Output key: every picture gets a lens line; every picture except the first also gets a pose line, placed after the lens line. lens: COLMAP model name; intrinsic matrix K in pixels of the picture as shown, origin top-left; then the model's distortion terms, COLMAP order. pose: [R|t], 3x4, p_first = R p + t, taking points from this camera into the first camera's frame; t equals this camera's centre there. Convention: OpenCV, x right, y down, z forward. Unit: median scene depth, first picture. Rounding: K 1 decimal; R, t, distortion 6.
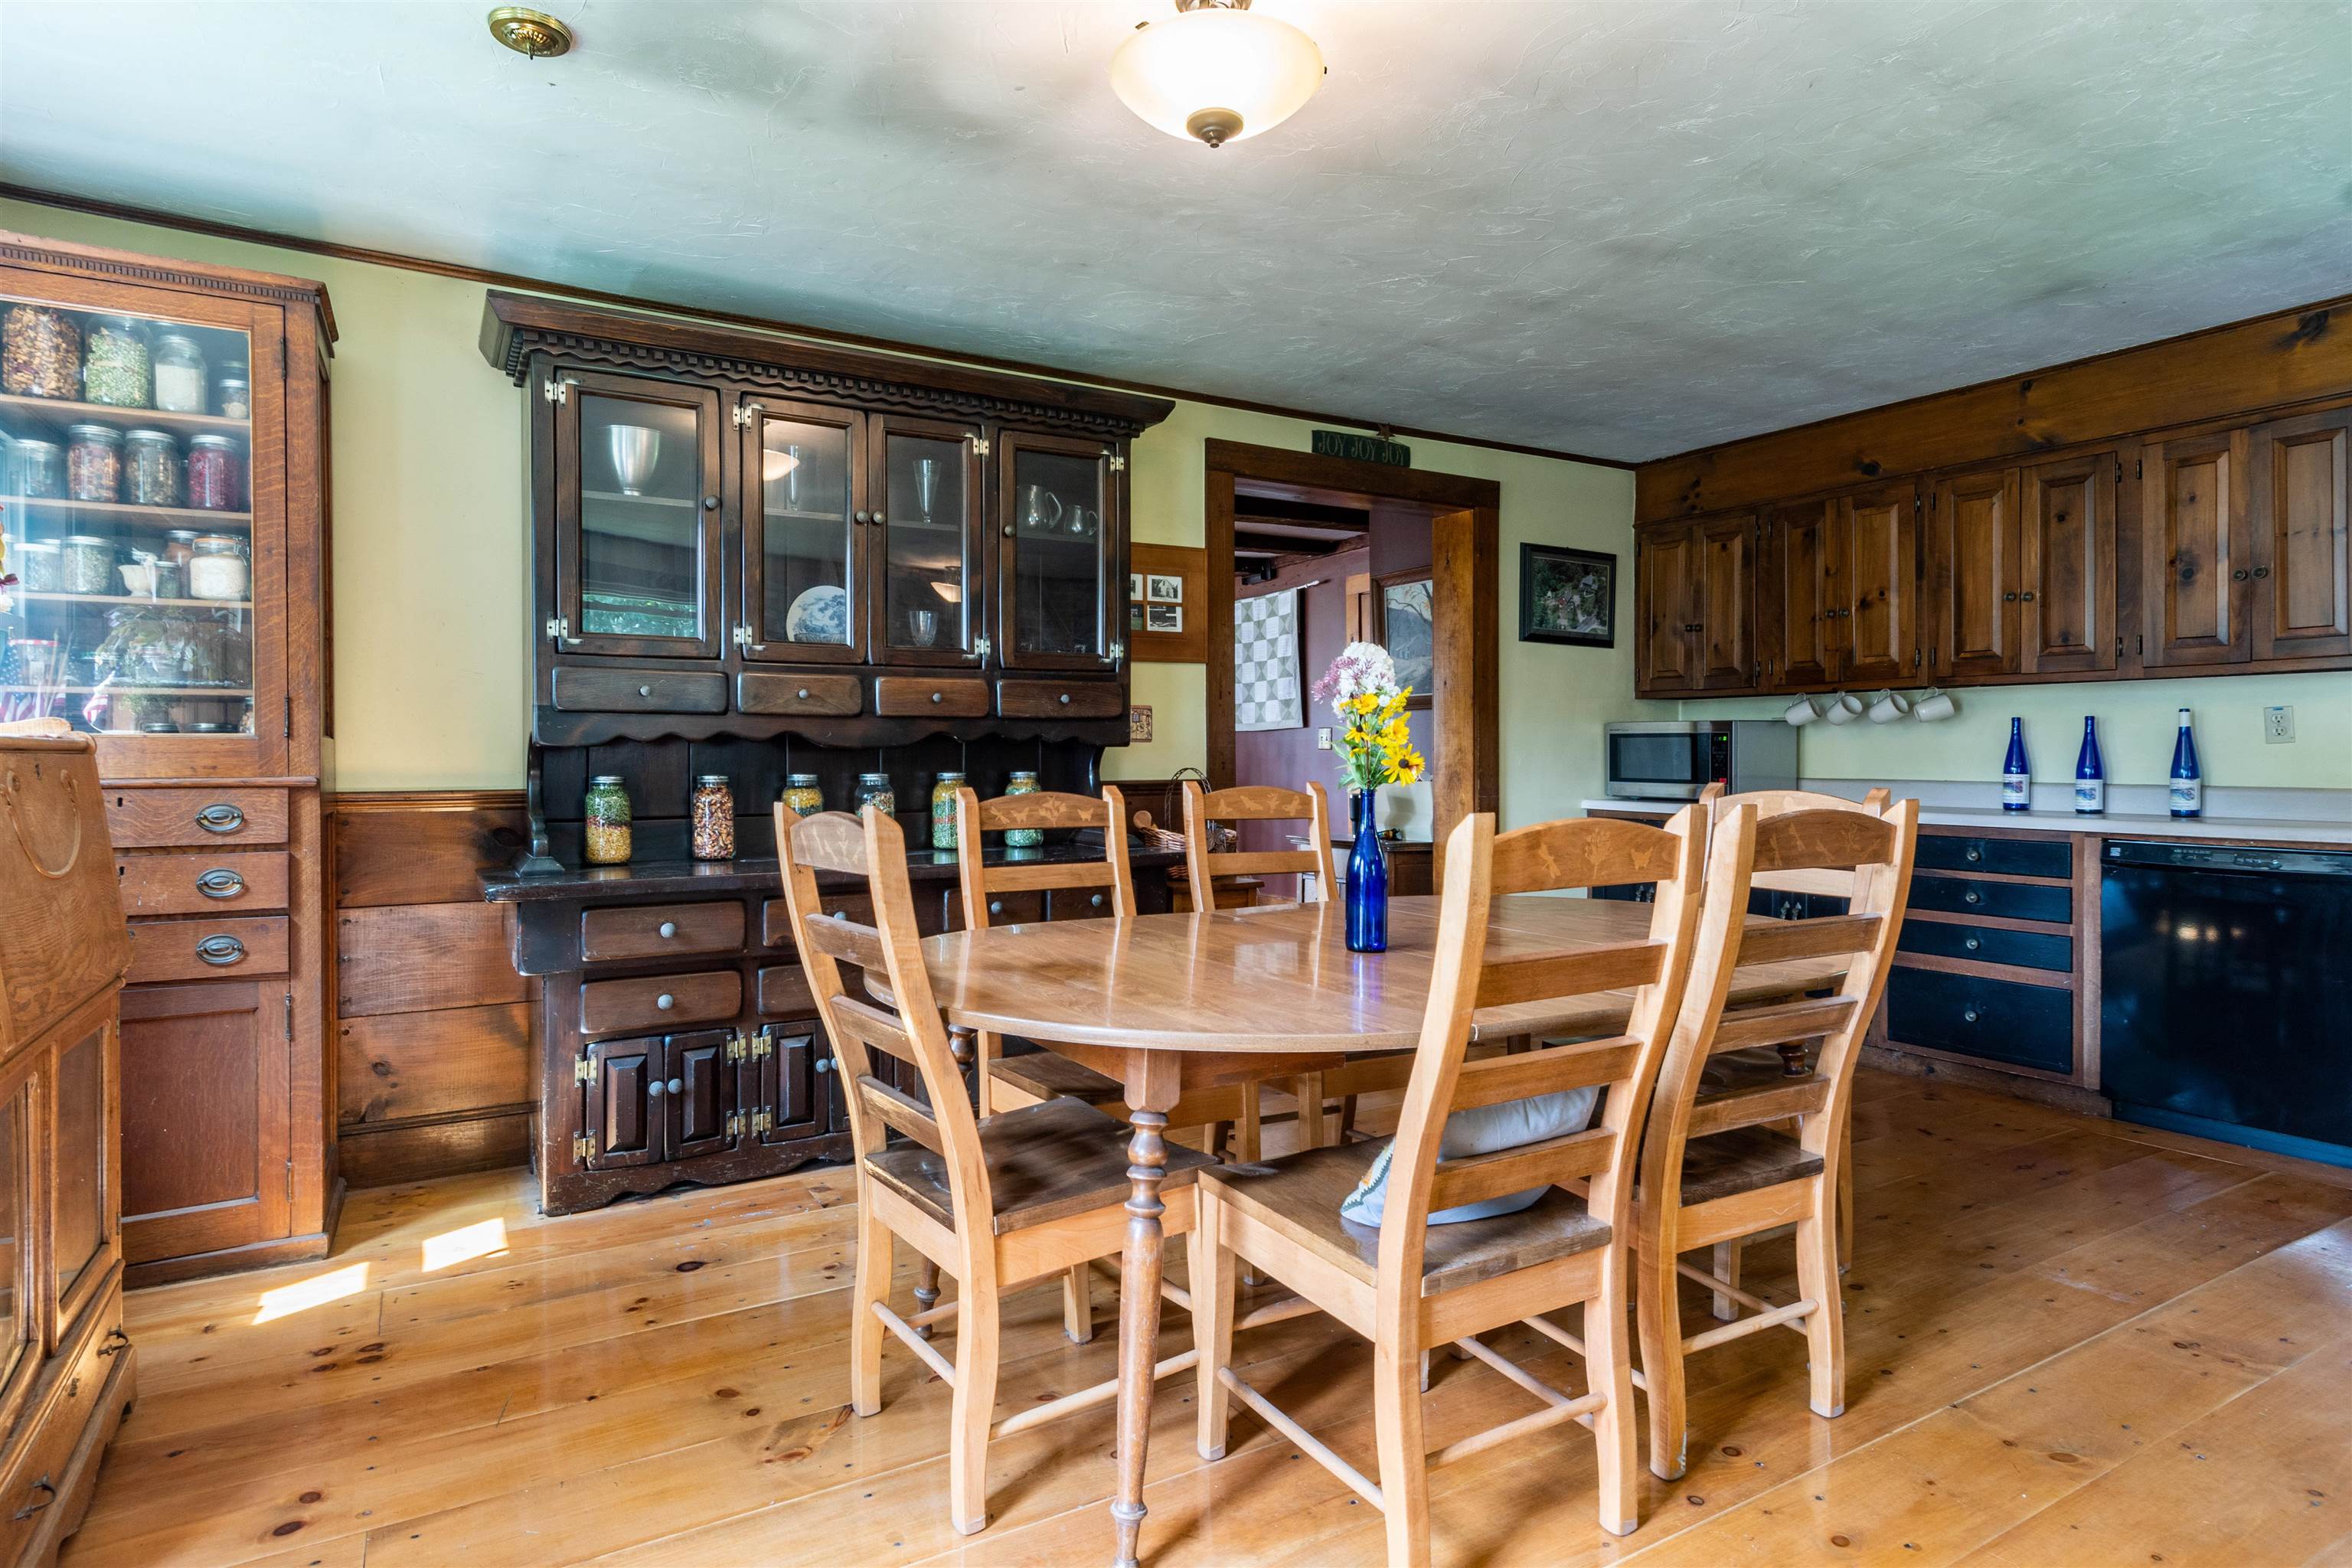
lens RADIAL K [[1281.6, 0, 1172.0], [0, 1281.6, 762.0], [0, 0, 1]] dist [0.011070, -0.003992]
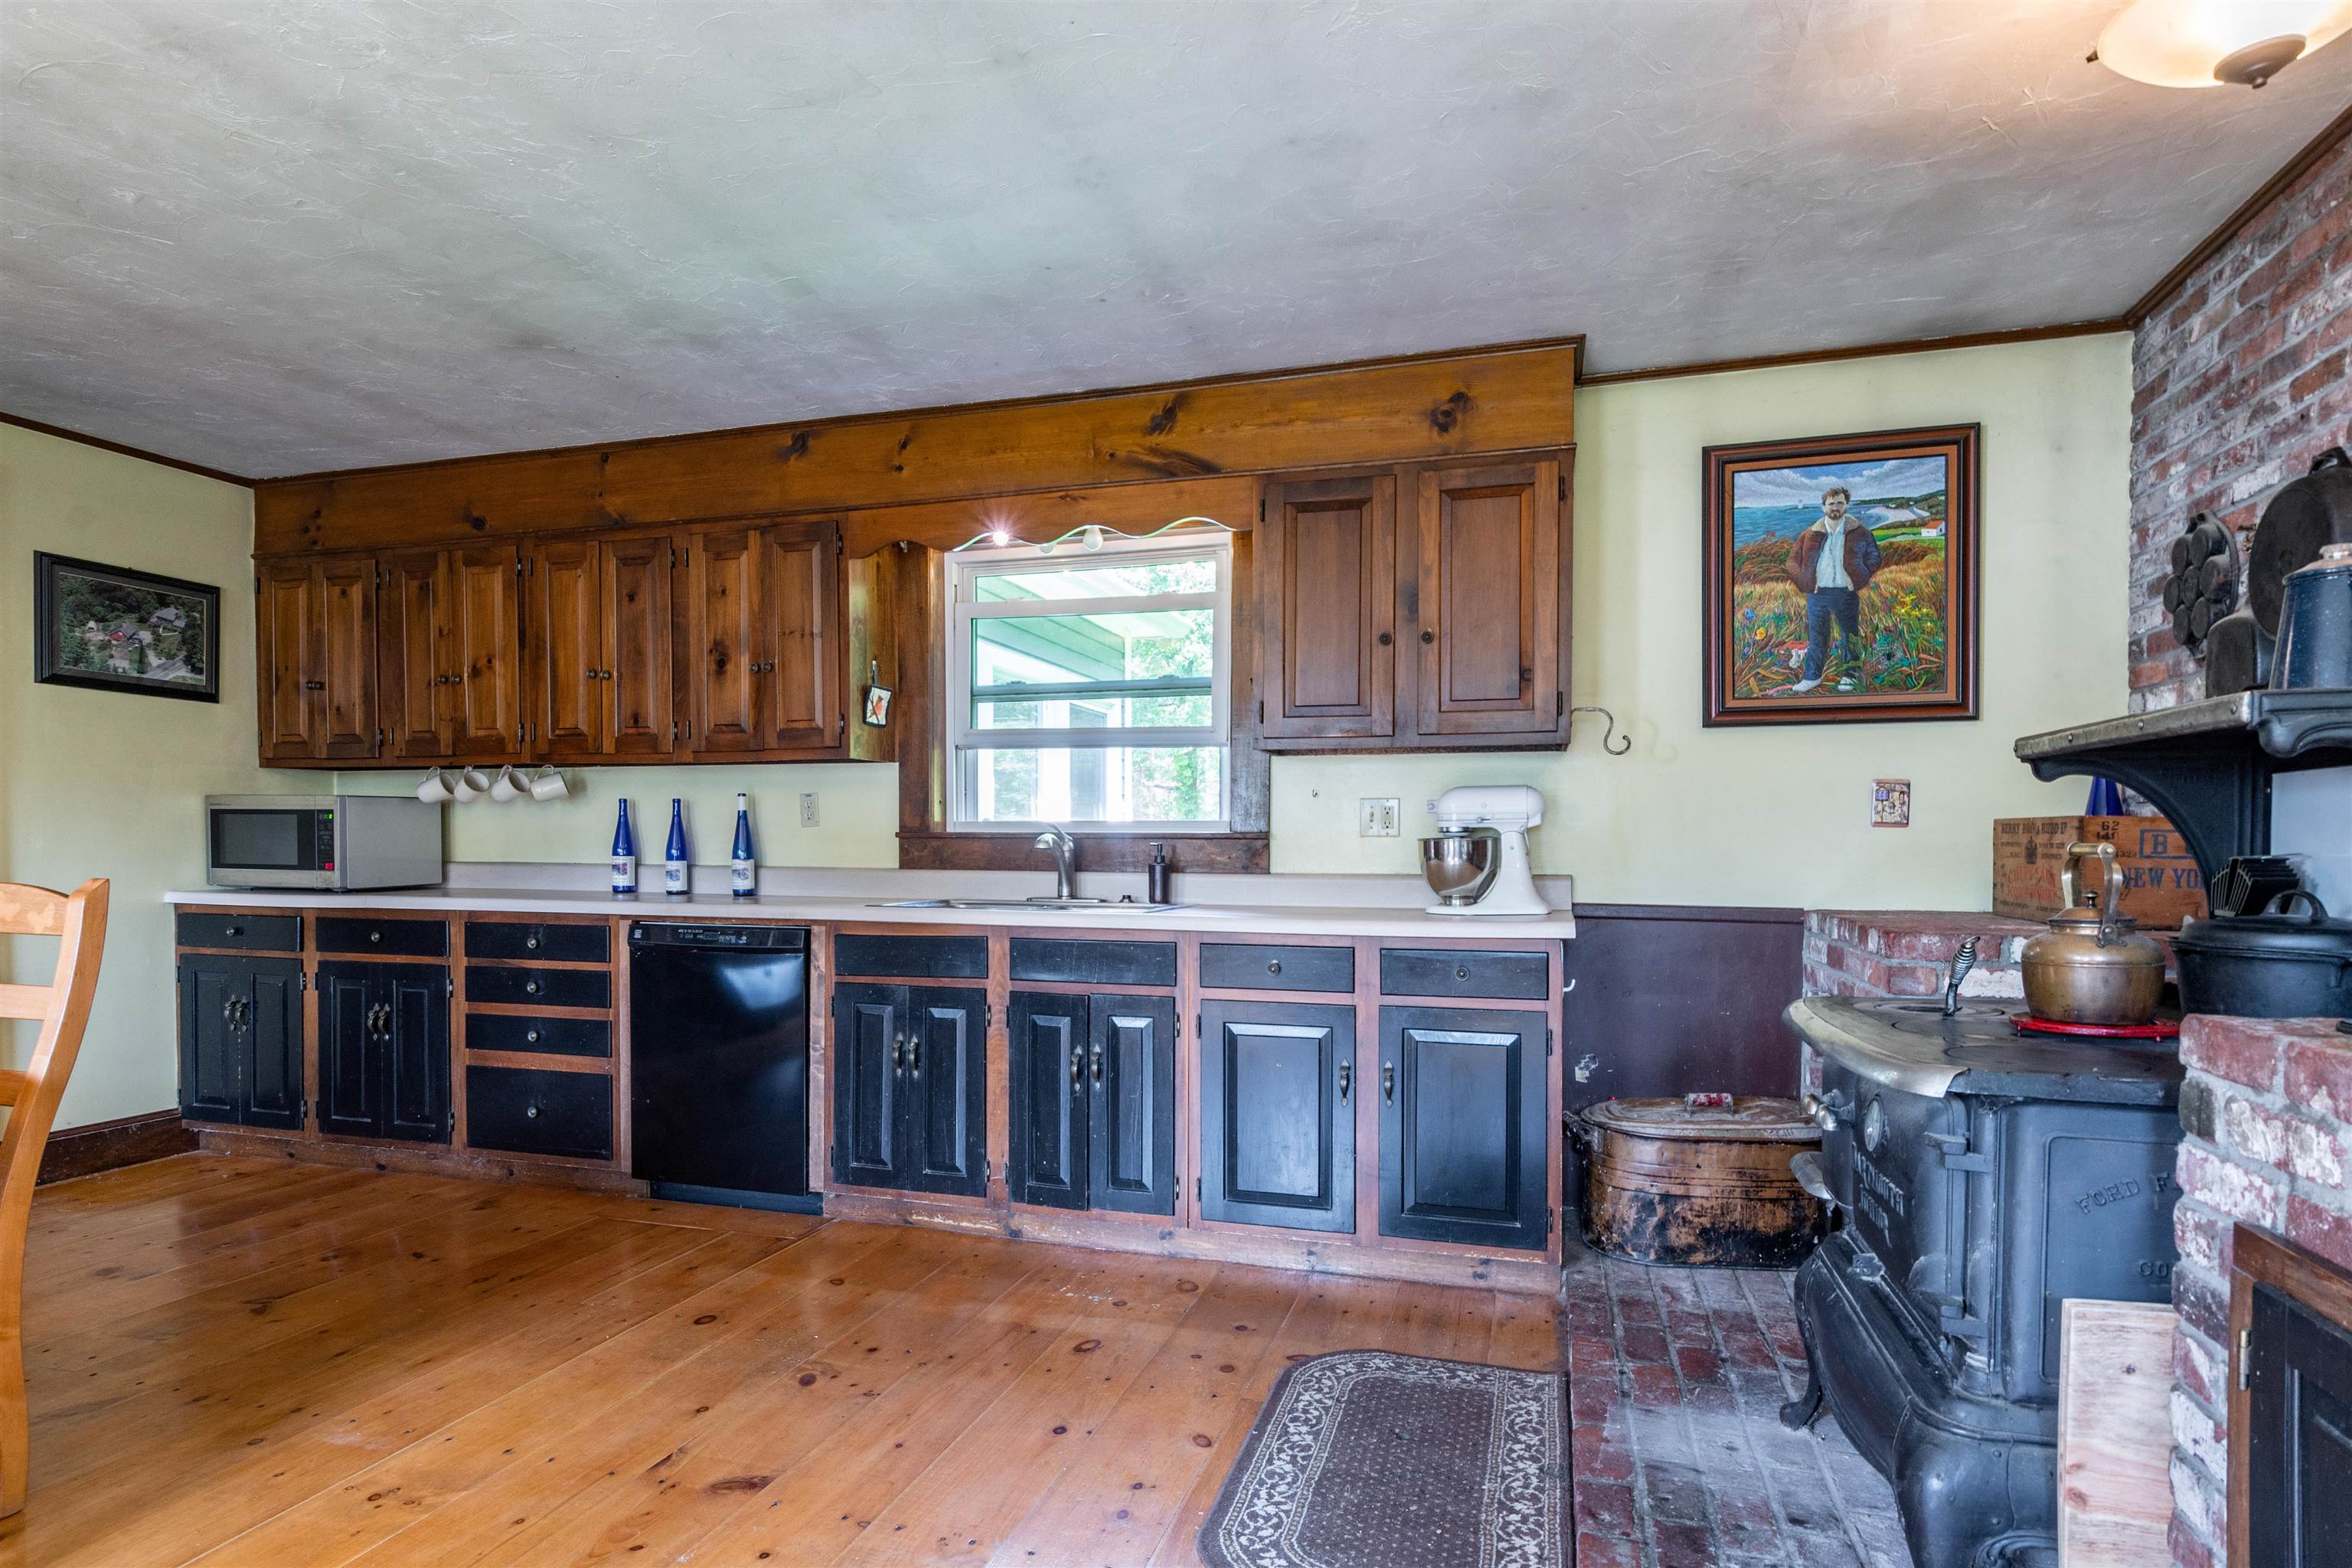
lens RADIAL K [[1281.6, 0, 1170.1], [0, 1281.6, 868.5], [0, 0, 1]] dist [0.011070, -0.003992]
pose [[0.739531, -0.011833, 0.673018, 0.316307], [-0.001582, 0.999812, 0.019317, -0.000758], [-0.673121, -0.015350, 0.739373, -0.013035]]
